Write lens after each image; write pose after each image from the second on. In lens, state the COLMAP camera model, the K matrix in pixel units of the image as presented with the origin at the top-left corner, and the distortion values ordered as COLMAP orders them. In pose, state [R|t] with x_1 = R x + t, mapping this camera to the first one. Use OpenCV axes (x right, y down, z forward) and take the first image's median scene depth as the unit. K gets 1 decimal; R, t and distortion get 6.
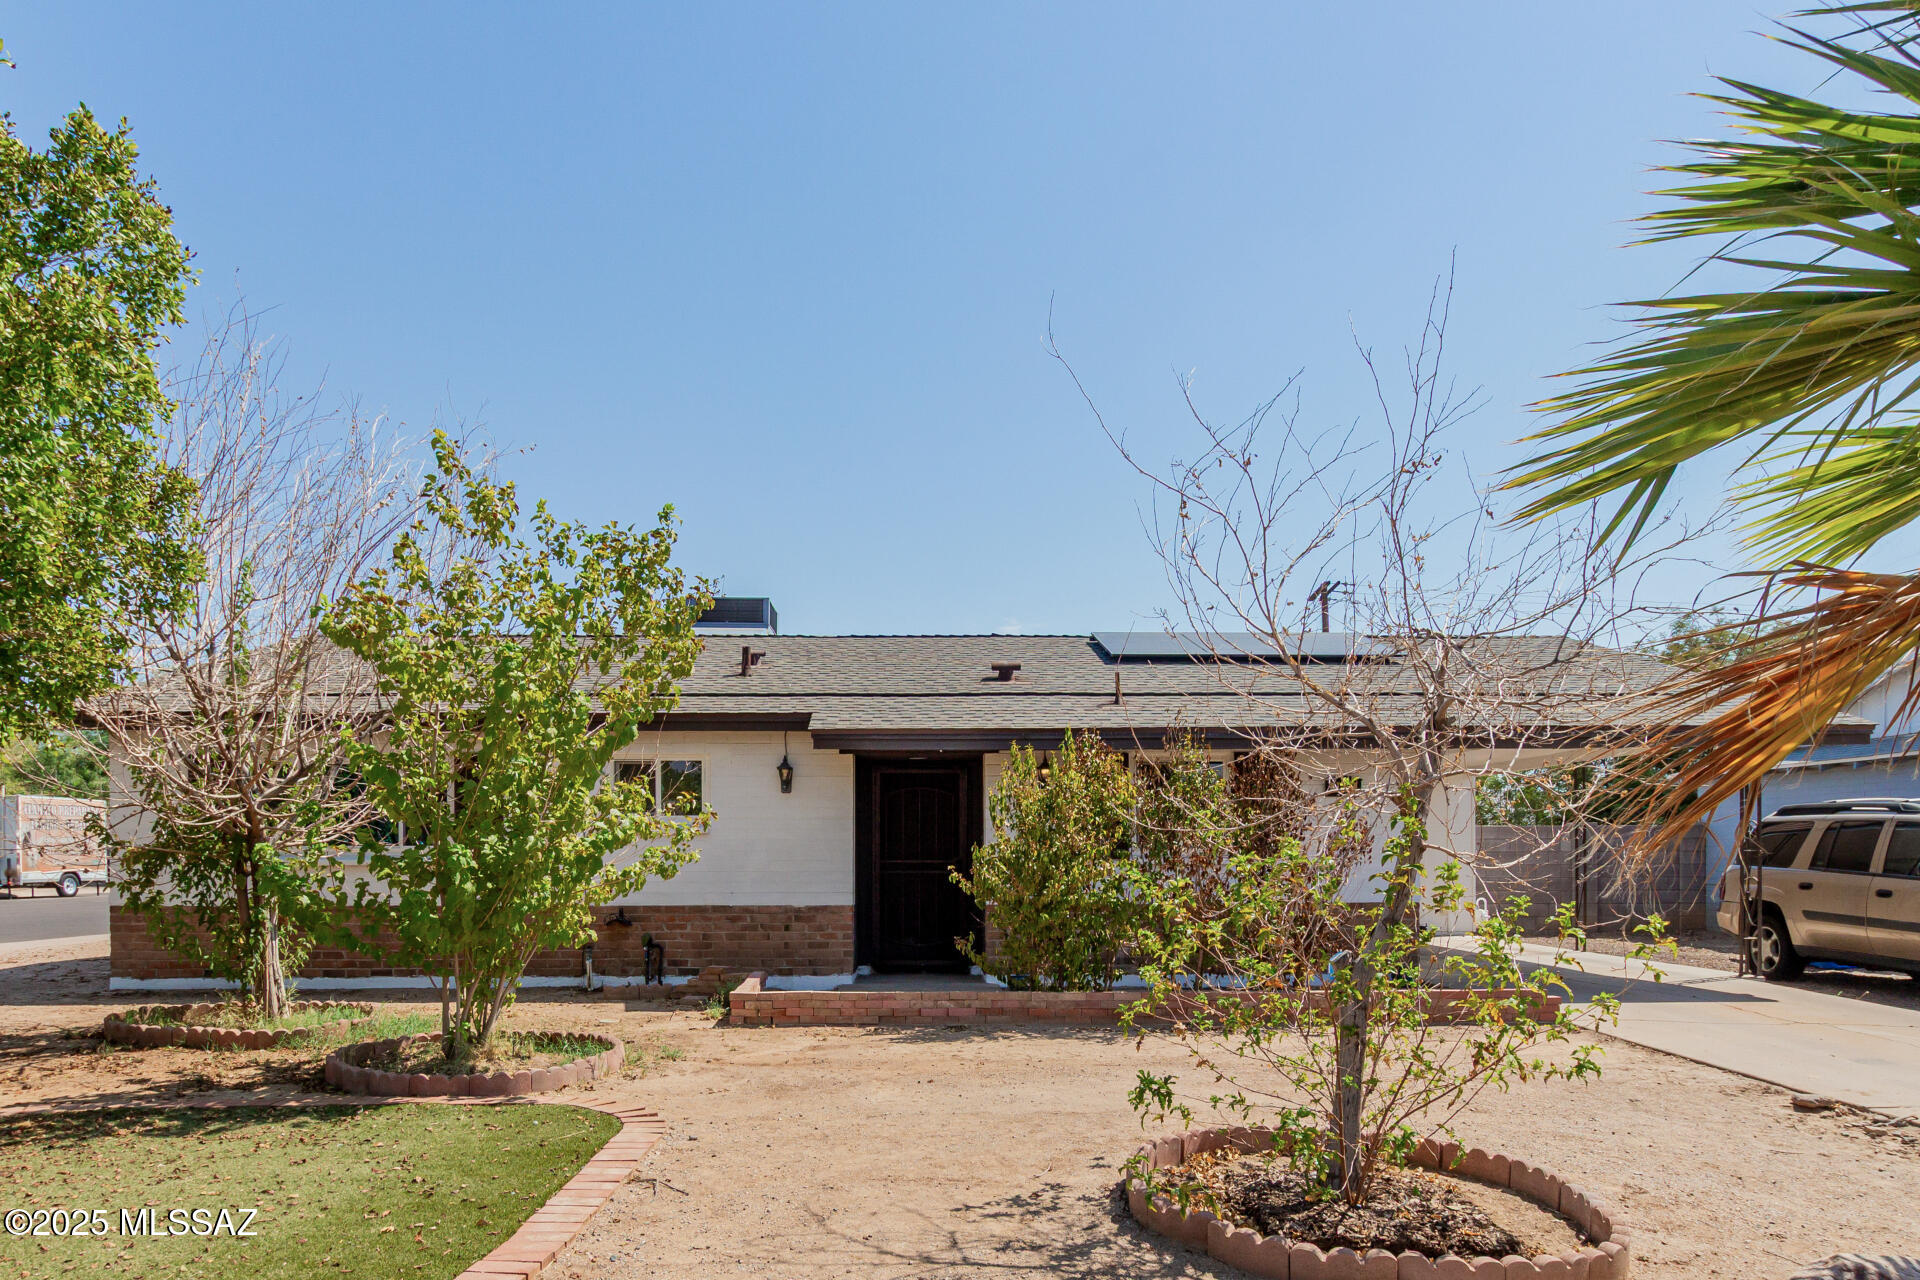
lens RADIAL K [[865.2, 0, 960.3], [0, 865.2, 639.6], [0, 0, 1]] dist [0.003099, -0.000004]
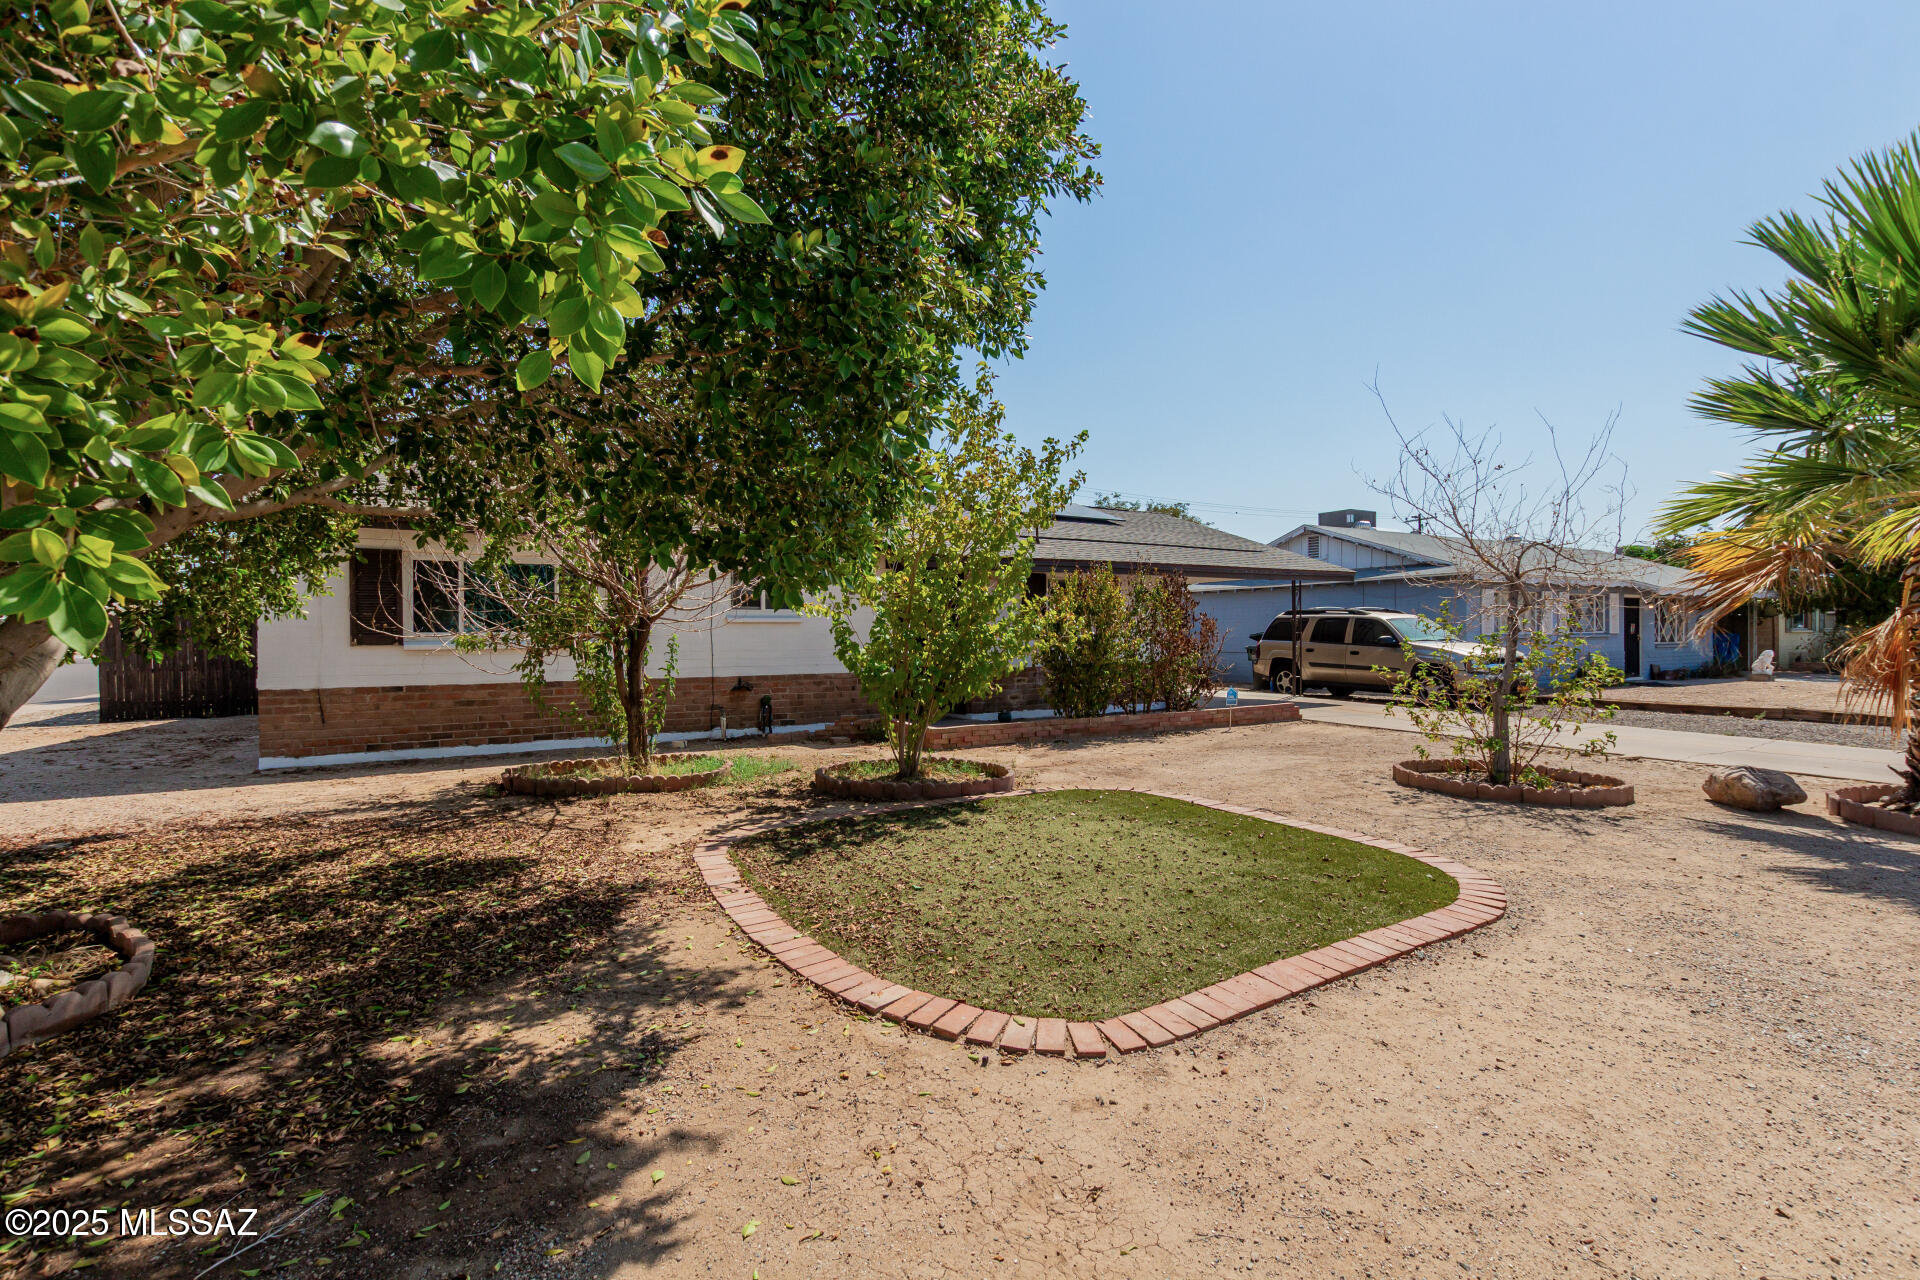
lens RADIAL K [[865.2, 0, 959.6], [0, 865.2, 637.0], [0, 0, 1]] dist [0.003099, -0.000004]
pose [[0.838909, -0.002535, 0.544266, -0.813803], [-0.128291, 0.970891, 0.202265, -0.043547], [-0.528936, -0.239507, 0.814164, -0.181714]]
